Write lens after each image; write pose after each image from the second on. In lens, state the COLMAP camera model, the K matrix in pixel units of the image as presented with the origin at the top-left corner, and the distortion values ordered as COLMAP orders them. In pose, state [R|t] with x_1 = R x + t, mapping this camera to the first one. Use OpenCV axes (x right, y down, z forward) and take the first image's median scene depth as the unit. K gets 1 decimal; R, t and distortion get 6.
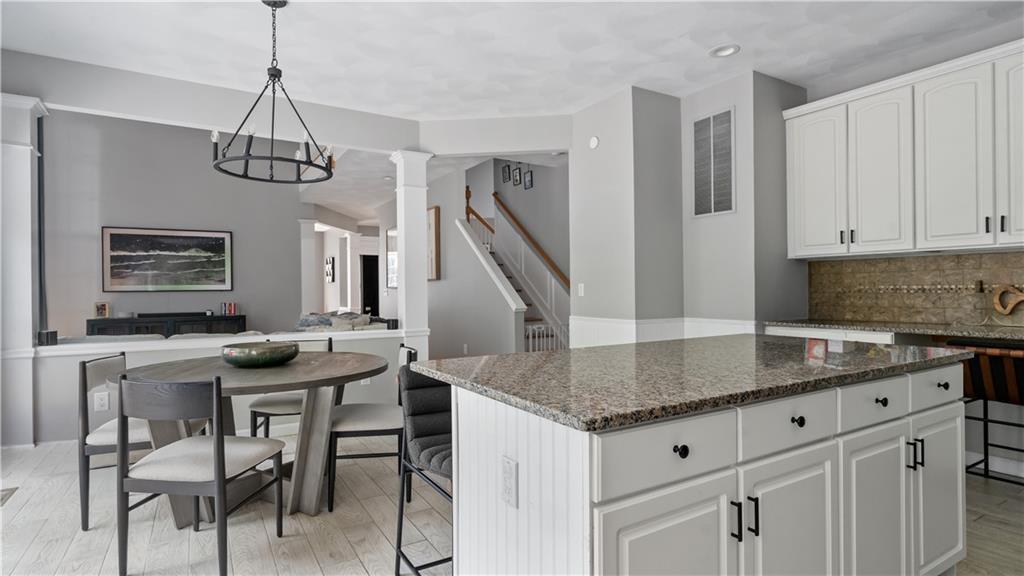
lens RADIAL K [[513.5, 0, 505.4], [0, 513.5, 288.7], [0, 0, 1]] dist [0.000453, 0.000156]
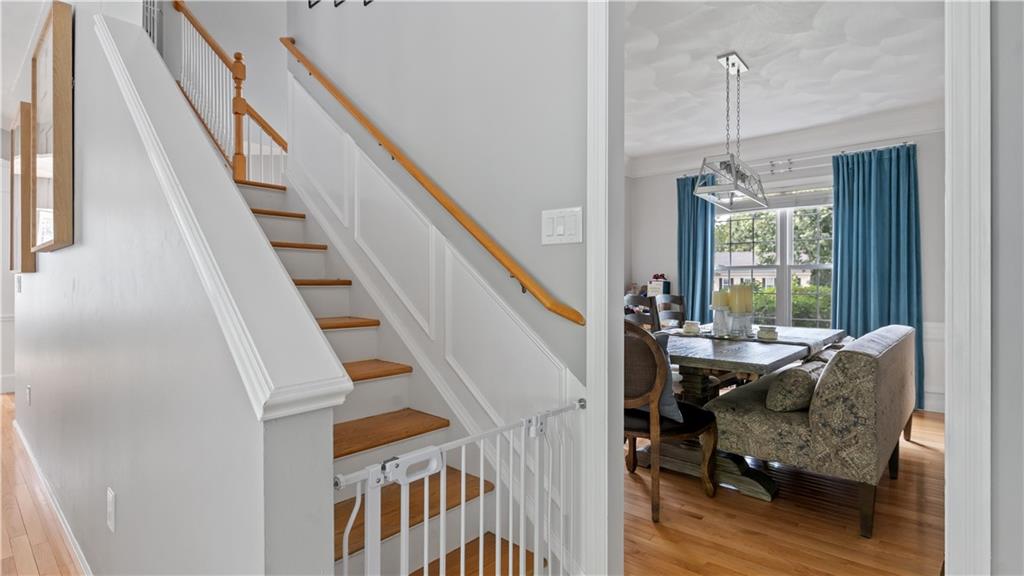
lens RADIAL K [[493.0, 0, 506.9], [0, 493.0, 284.6], [0, 0, 1]] dist [-0.000125, 0.000285]
pose [[0.952716, 0.015554, 0.303465, 0.034817], [-0.014878, 0.999879, -0.004538, 0.006801], [-0.303499, -0.000192, 0.952832, 0.708570]]
